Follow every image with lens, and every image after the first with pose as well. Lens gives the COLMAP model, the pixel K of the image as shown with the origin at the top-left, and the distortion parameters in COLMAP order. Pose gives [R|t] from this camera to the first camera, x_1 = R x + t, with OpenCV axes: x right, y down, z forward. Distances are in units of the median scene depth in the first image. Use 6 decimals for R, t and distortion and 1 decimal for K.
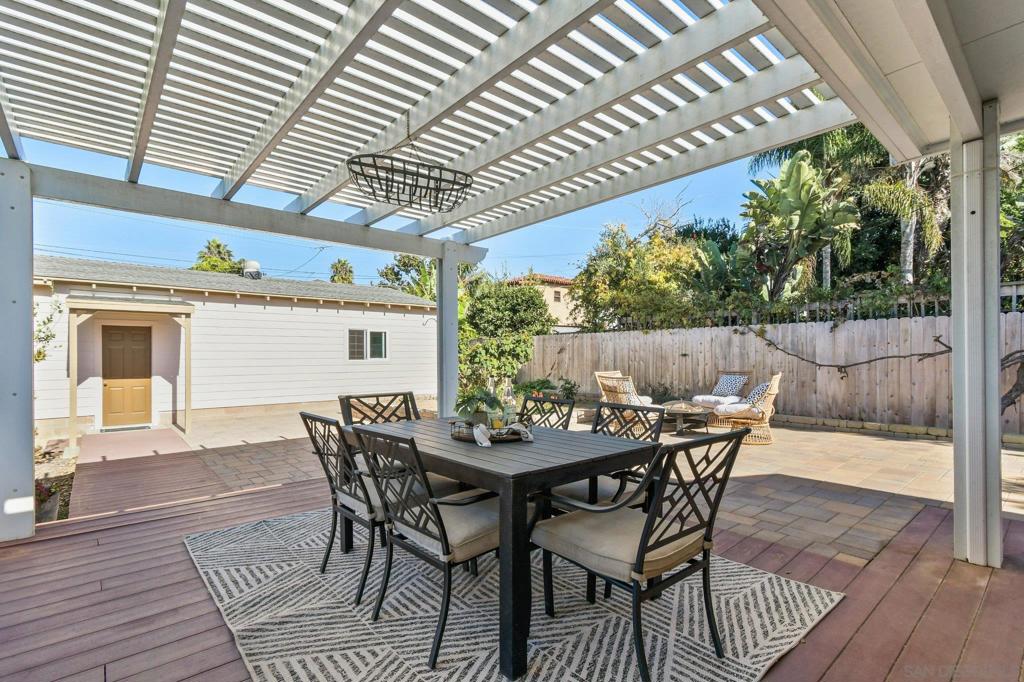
lens RADIAL K [[480.8, 0, 511.9], [0, 480.8, 350.4], [0, 0, 1]] dist [0.002631, 0.000338]
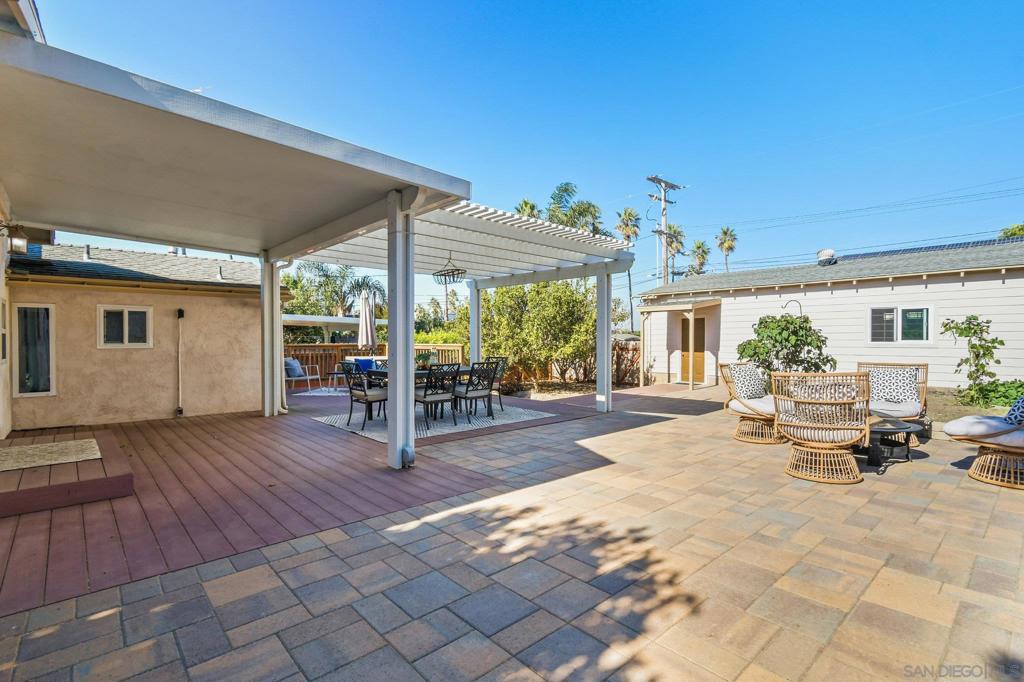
lens RADIAL K [[480.8, 0, 513.2], [0, 480.8, 340.6], [0, 0, 1]] dist [0.002631, 0.000338]
pose [[0.038784, 0.011262, -0.999184, 0.568576], [0.016169, 0.999798, 0.011897, -0.005076], [0.999117, -0.016617, 0.038594, 0.282009]]
